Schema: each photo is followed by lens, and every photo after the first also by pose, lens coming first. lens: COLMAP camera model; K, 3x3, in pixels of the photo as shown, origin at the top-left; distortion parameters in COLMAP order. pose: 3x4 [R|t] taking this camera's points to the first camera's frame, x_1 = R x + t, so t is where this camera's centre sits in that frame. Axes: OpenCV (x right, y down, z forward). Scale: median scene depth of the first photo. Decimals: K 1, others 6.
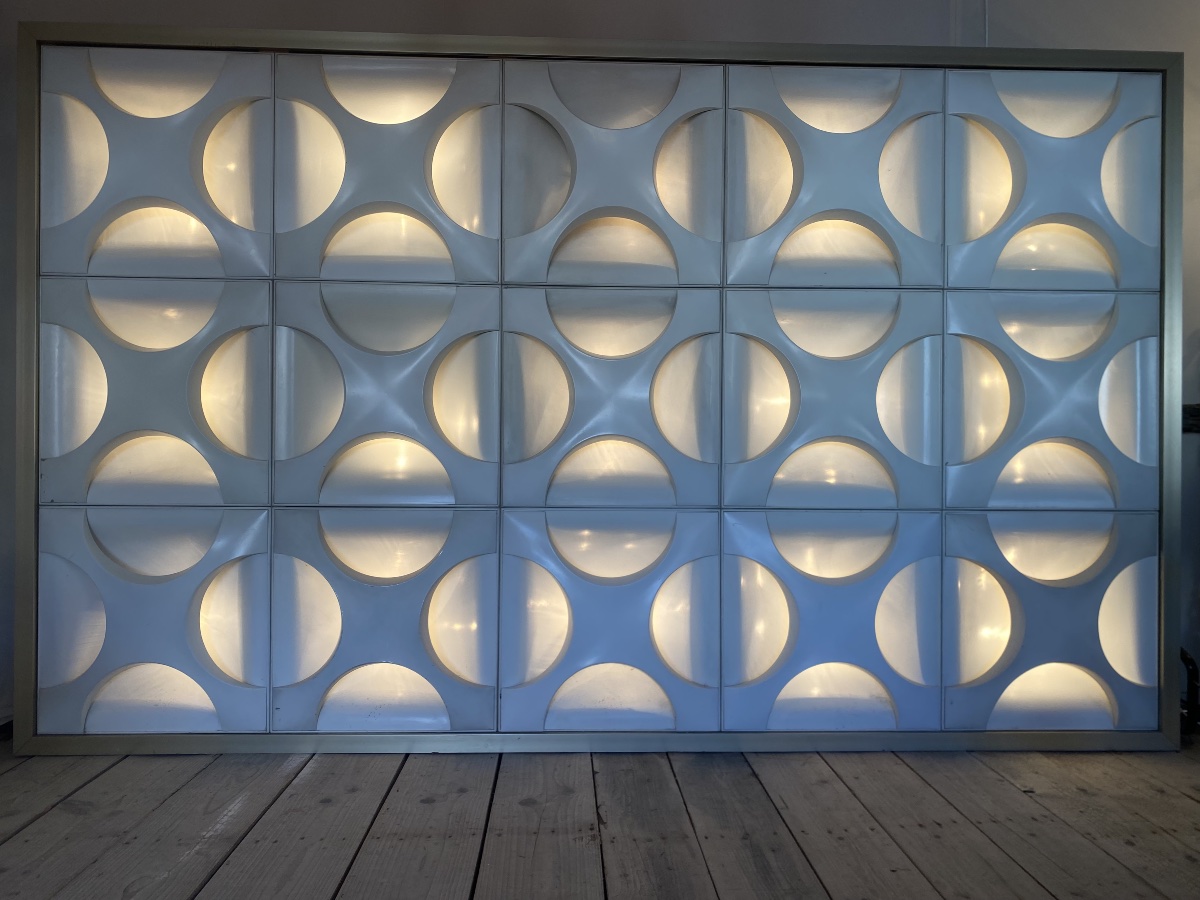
lens RADIAL K [[916.9, 0, 599.0], [0, 916.9, 457.9], [0, 0, 1]] dist [0.012331, -0.016807]
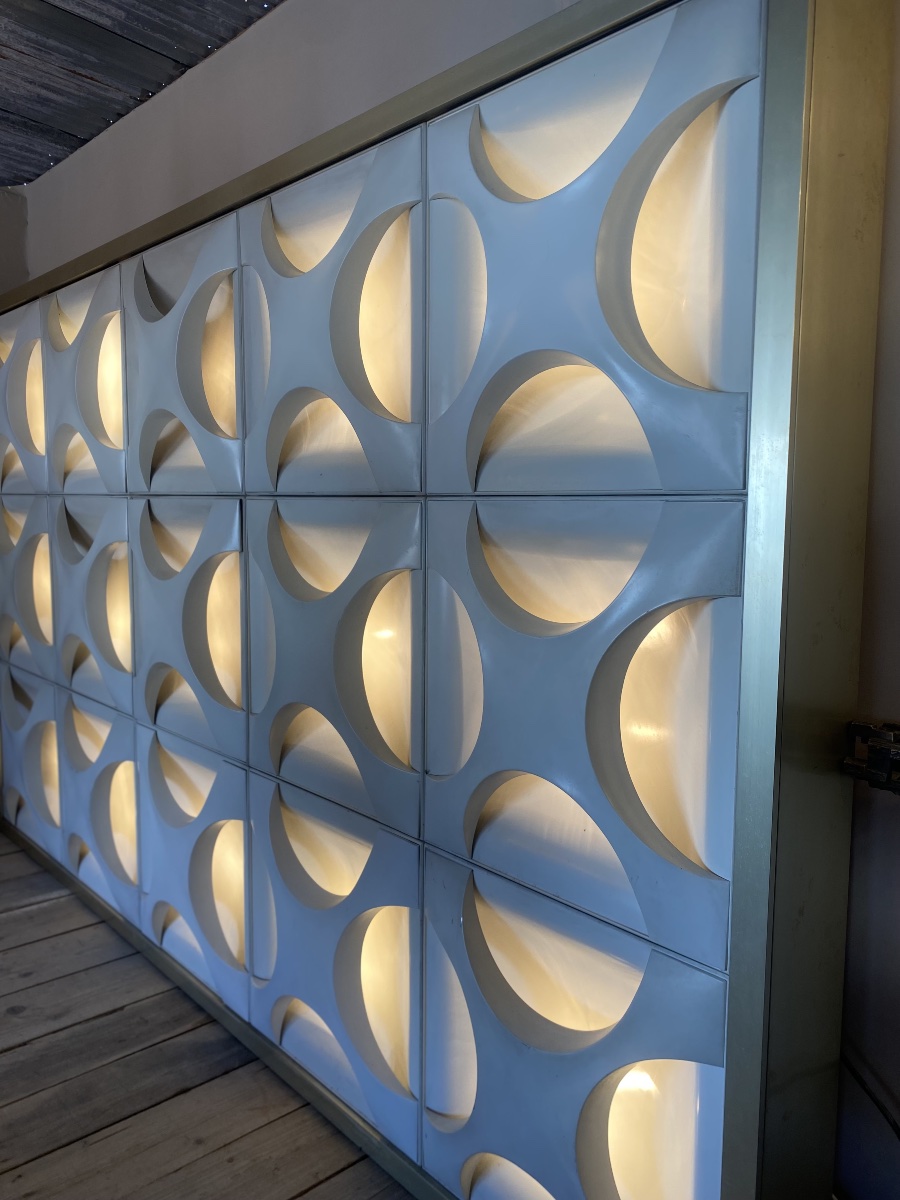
lens RADIAL K [[916.9, 0, 458.1], [0, 916.9, 596.2], [0, 0, 1]] dist [0.012331, -0.016807]
pose [[0.644066, 0.079167, -0.760862, 0.878217], [-0.011666, 0.995531, 0.093709, -0.178105], [0.764881, -0.051479, 0.642112, 0.629629]]
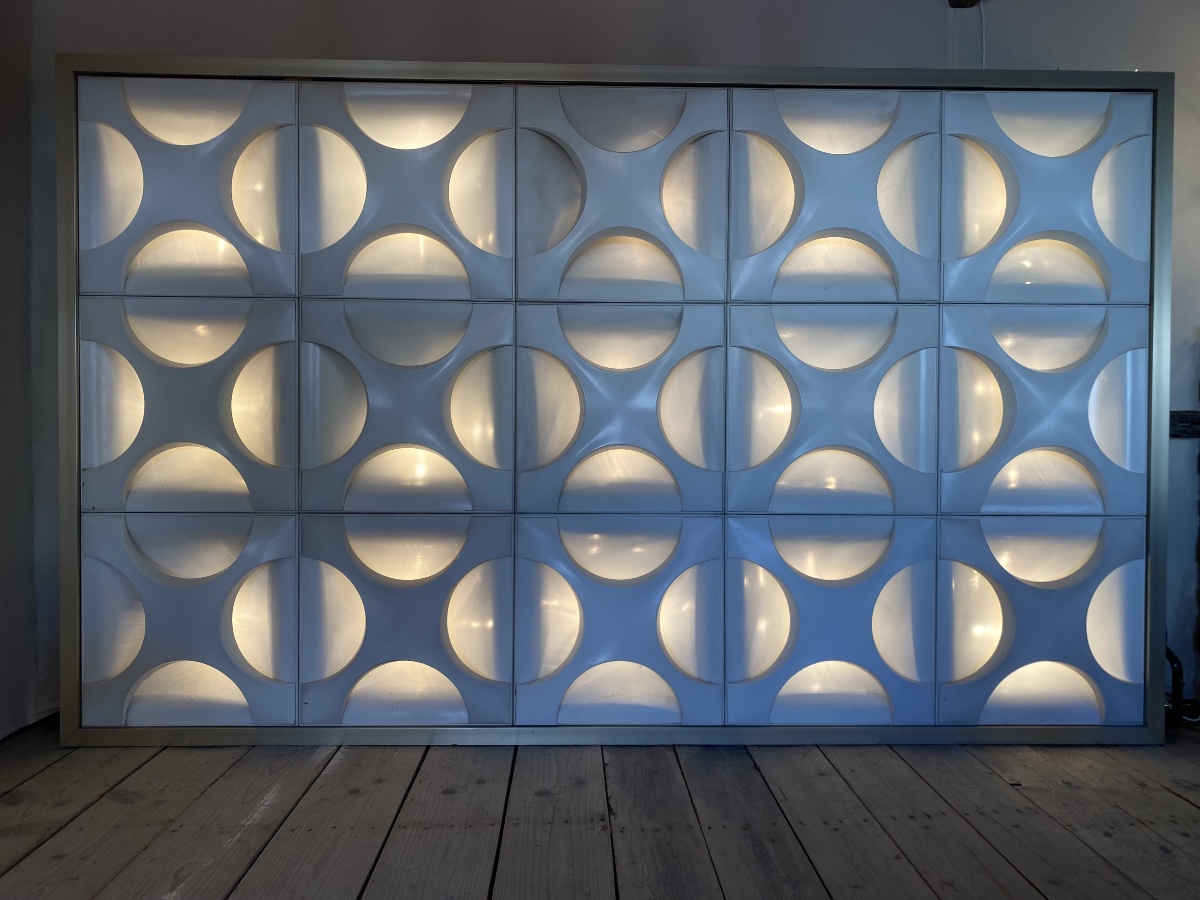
lens RADIAL K [[916.9, 0, 594.6], [0, 916.9, 456.8], [0, 0, 1]] dist [0.012331, -0.016807]
pose [[0.999898, -0.001632, -0.014190, -0.001044], [0.001896, 0.999824, 0.018652, -0.030578], [0.014157, -0.018677, 0.999725, -0.050123]]
